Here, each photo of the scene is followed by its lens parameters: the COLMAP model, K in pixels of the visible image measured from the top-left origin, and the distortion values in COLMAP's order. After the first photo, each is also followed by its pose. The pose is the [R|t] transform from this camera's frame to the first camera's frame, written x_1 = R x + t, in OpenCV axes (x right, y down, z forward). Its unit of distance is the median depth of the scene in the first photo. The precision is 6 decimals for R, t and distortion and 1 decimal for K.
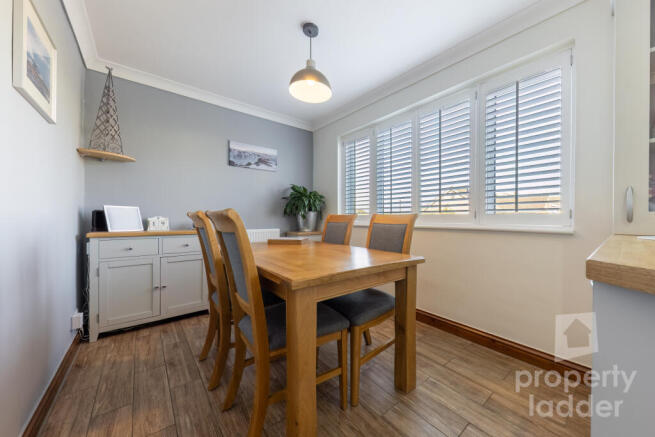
lens RADIAL K [[223.9, 0, 330.5], [0, 223.9, 217.4], [0, 0, 1]] dist [-0.003493, -0.000514]
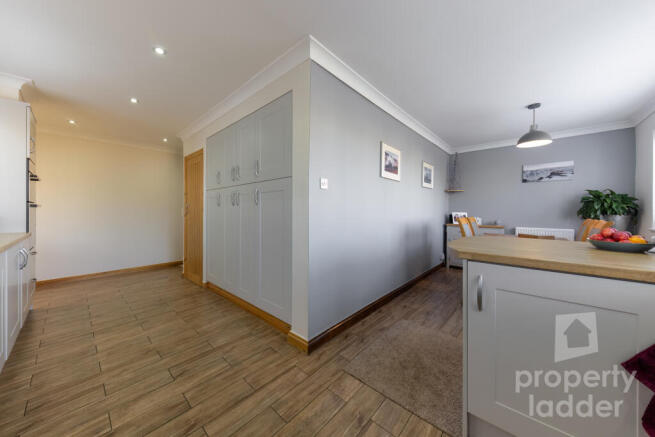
lens RADIAL K [[223.9, 0, 330.3], [0, 223.9, 214.8], [0, 0, 1]] dist [-0.003493, -0.000514]
pose [[0.134954, 0.008874, -0.990812, 0.783304], [-0.010826, 0.999913, 0.007481, -0.022364], [0.990793, 0.009717, 0.135039, -0.408743]]
